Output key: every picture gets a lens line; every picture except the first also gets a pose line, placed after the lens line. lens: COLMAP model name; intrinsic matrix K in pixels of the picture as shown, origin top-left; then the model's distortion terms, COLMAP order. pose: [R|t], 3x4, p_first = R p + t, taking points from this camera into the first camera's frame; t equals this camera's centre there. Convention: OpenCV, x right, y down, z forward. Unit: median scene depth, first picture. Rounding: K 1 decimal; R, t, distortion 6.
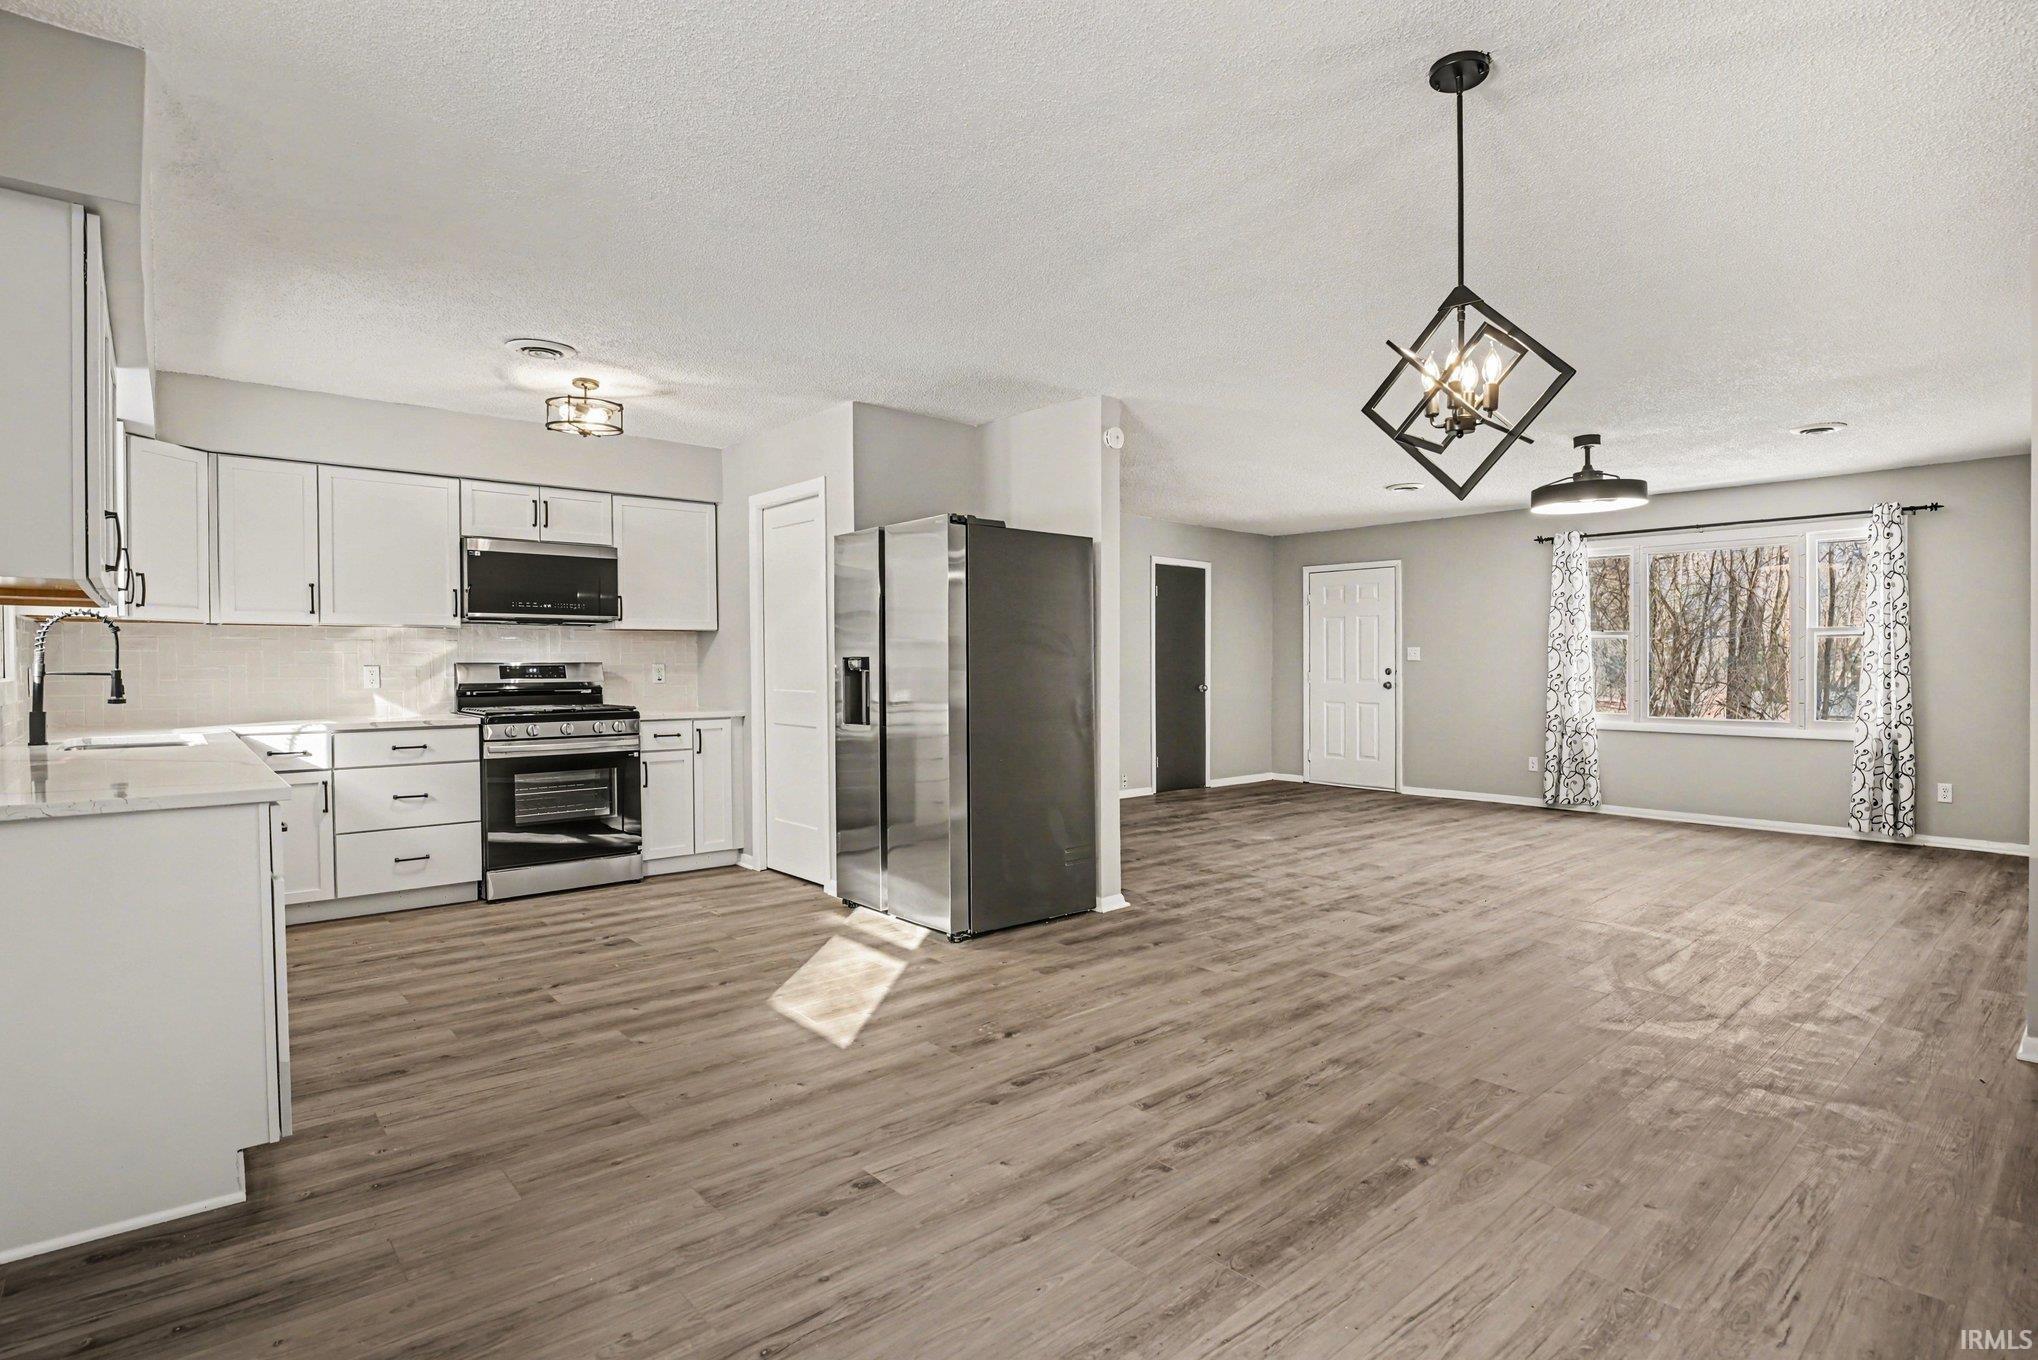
lens RADIAL K [[1014.5, 0, 1038.9], [0, 1014.5, 706.5], [0, 0, 1]] dist [-0.025647, -0.003076]
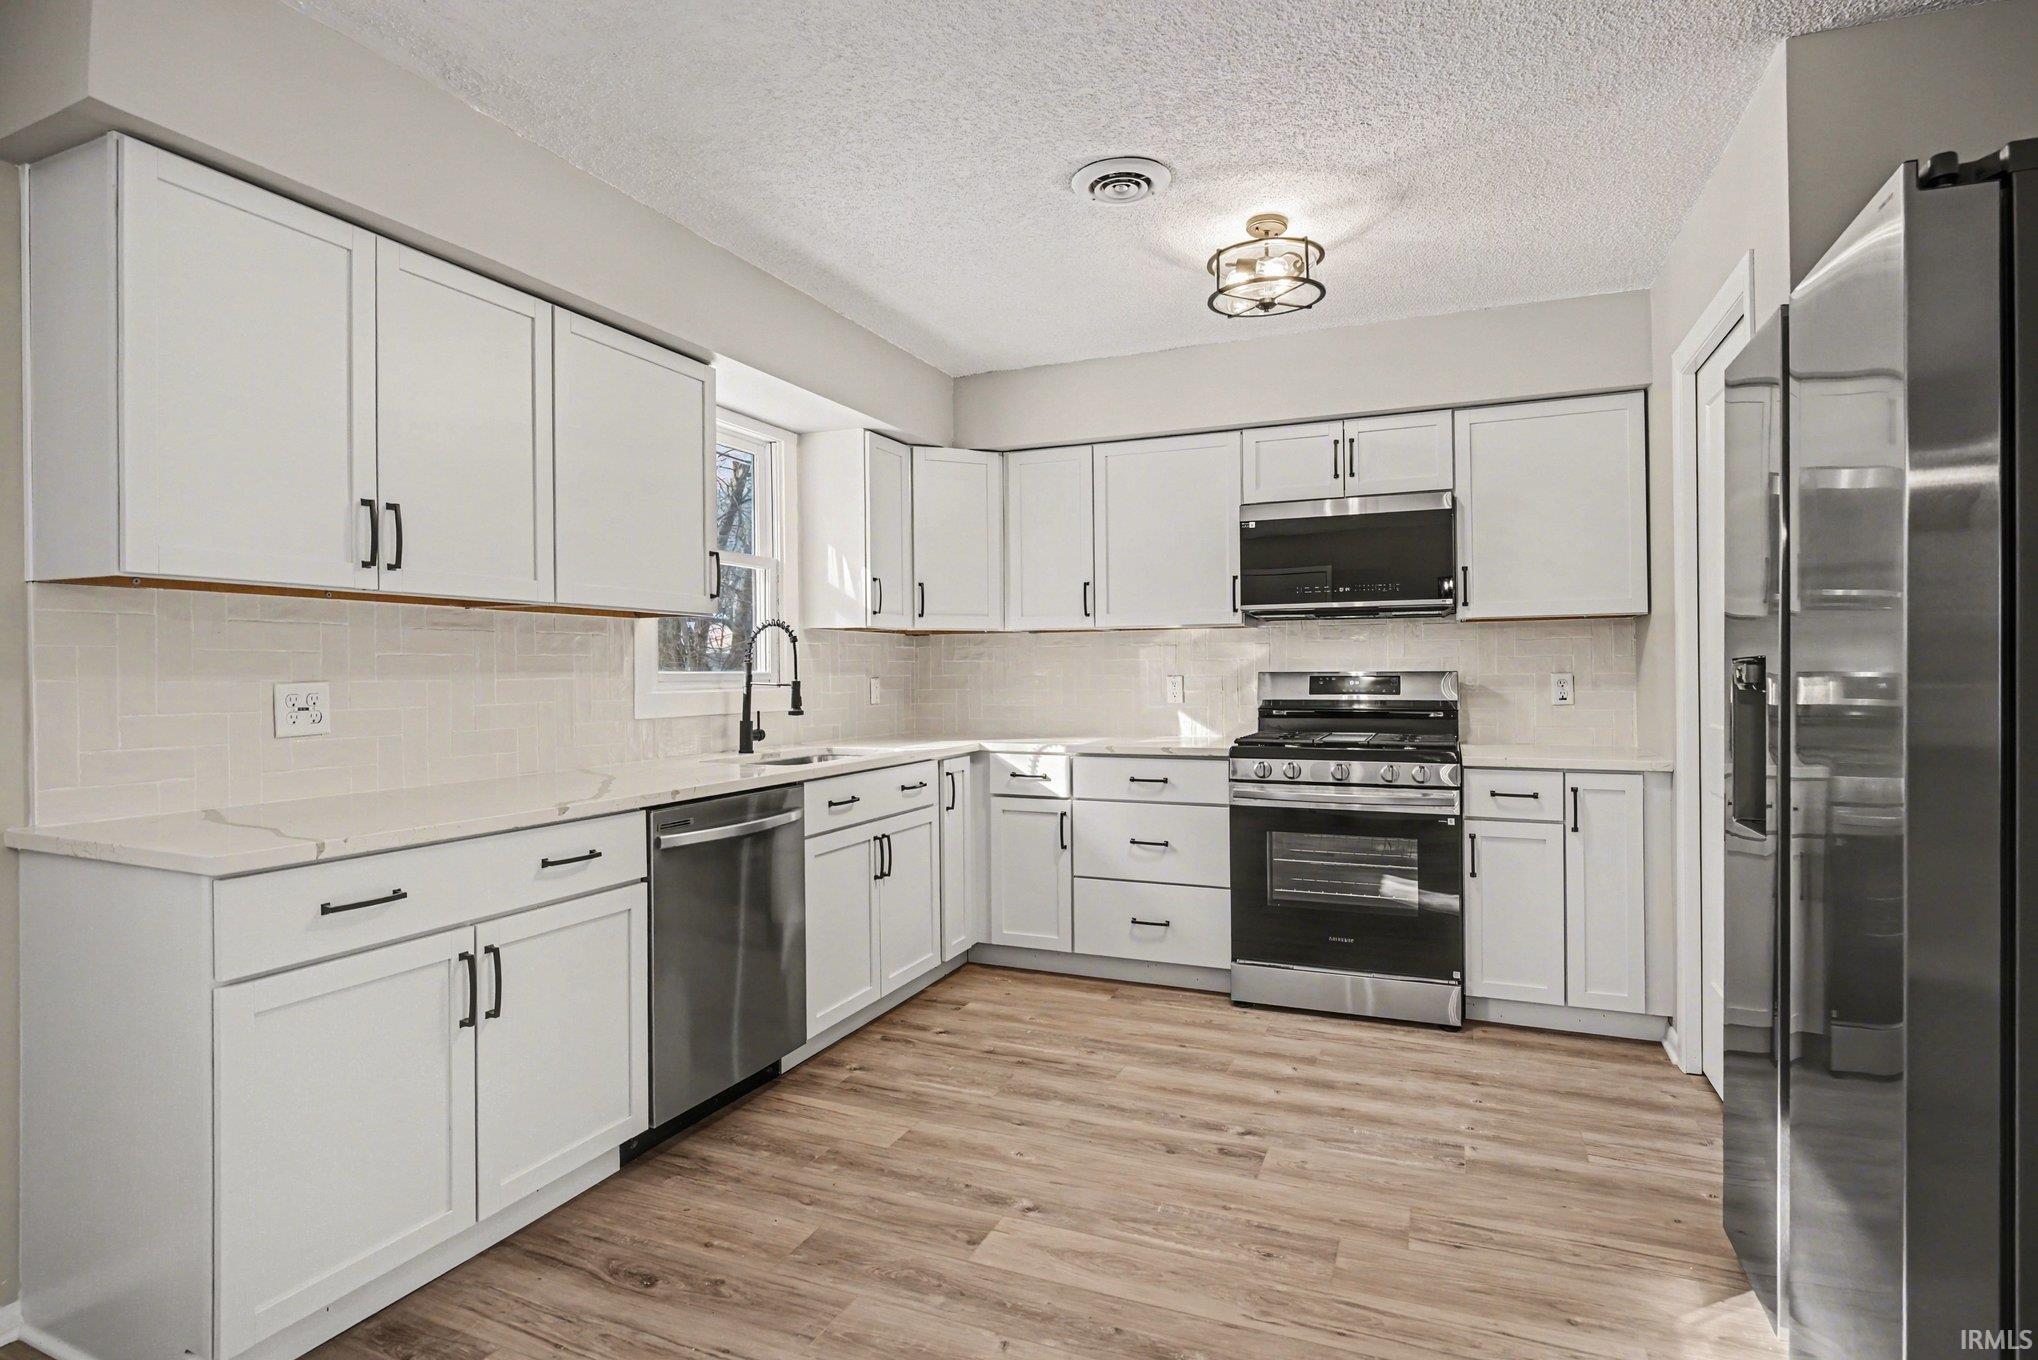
lens RADIAL K [[1014.5, 0, 1045.4], [0, 1014.5, 675.5], [0, 0, 1]] dist [-0.025647, -0.003076]
pose [[0.437187, -0.000079, -0.899371, 0.048997], [-0.035900, 0.999201, -0.017539, -0.023529], [0.898654, 0.039955, 0.436835, 0.561505]]
